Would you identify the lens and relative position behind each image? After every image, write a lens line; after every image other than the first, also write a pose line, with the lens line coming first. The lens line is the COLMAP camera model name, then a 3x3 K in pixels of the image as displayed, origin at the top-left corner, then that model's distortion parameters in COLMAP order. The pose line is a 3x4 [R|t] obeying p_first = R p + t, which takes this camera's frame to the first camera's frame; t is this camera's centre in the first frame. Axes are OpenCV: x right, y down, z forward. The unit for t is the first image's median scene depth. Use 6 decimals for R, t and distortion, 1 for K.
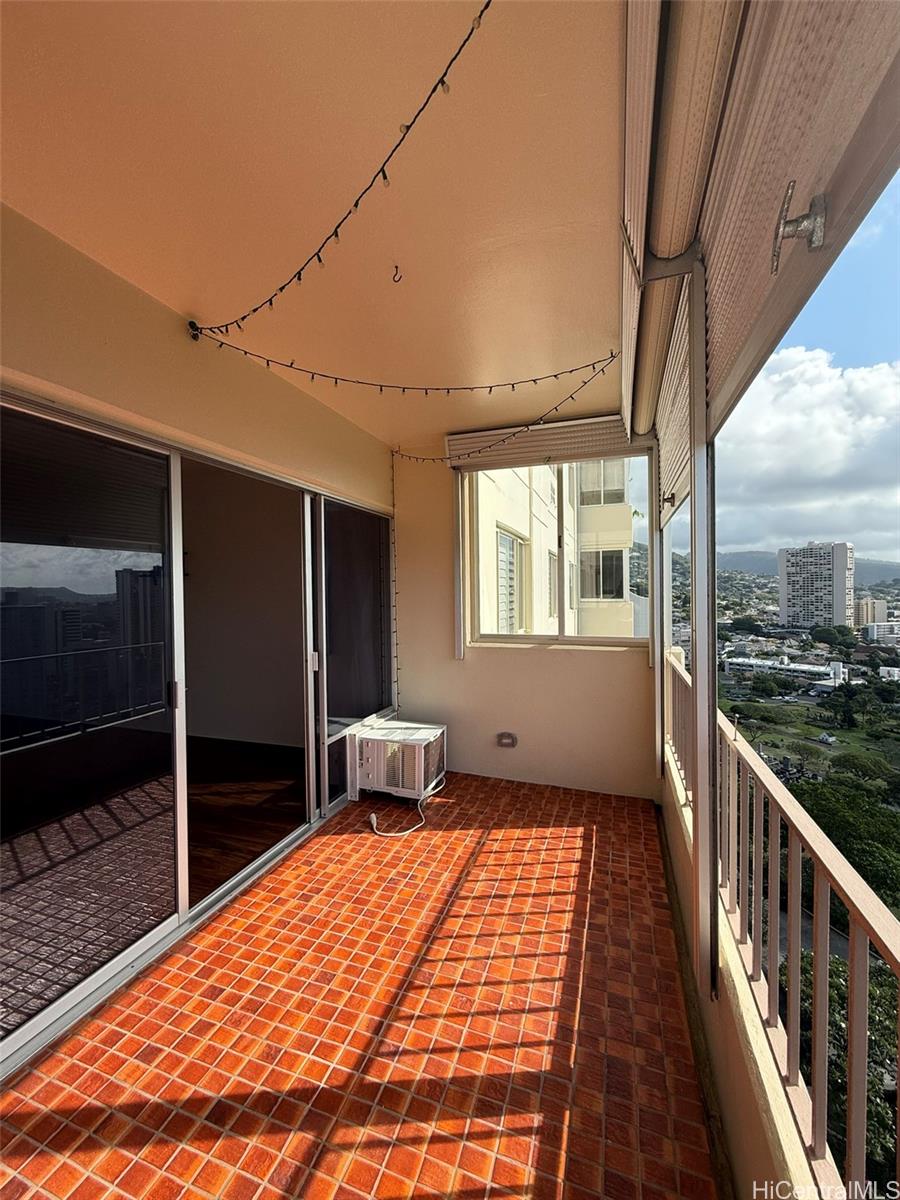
lens RADIAL K [[480.3, 0, 450.2], [0, 480.3, 596.1], [0, 0, 1]] dist [-0.002129, 0.000799]
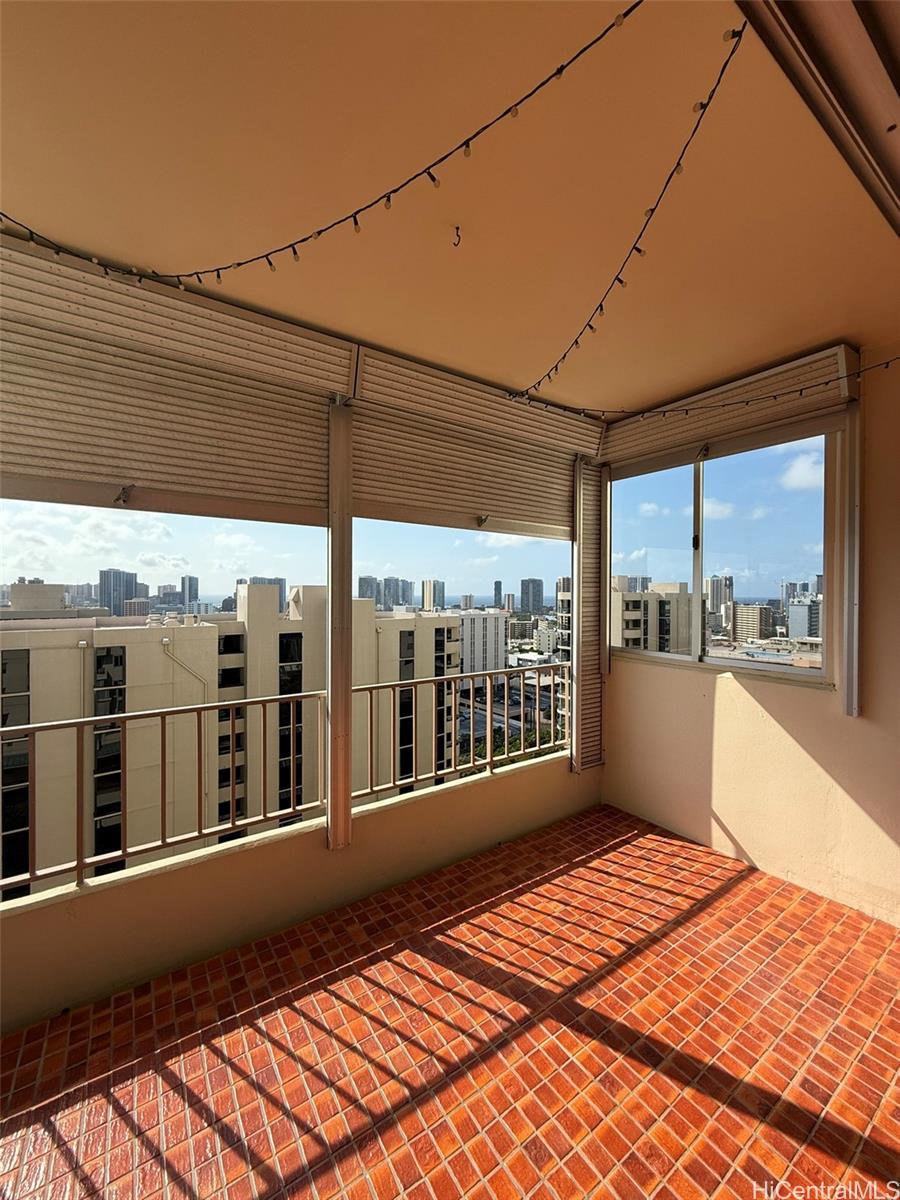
lens RADIAL K [[480.3, 0, 452.0], [0, 480.3, 596.7], [0, 0, 1]] dist [-0.002129, 0.000799]
pose [[-0.804818, -0.001811, 0.593519, -0.662353], [0.012865, 0.999707, 0.020495, -0.052280], [-0.593382, 0.024130, -0.804559, 1.863545]]
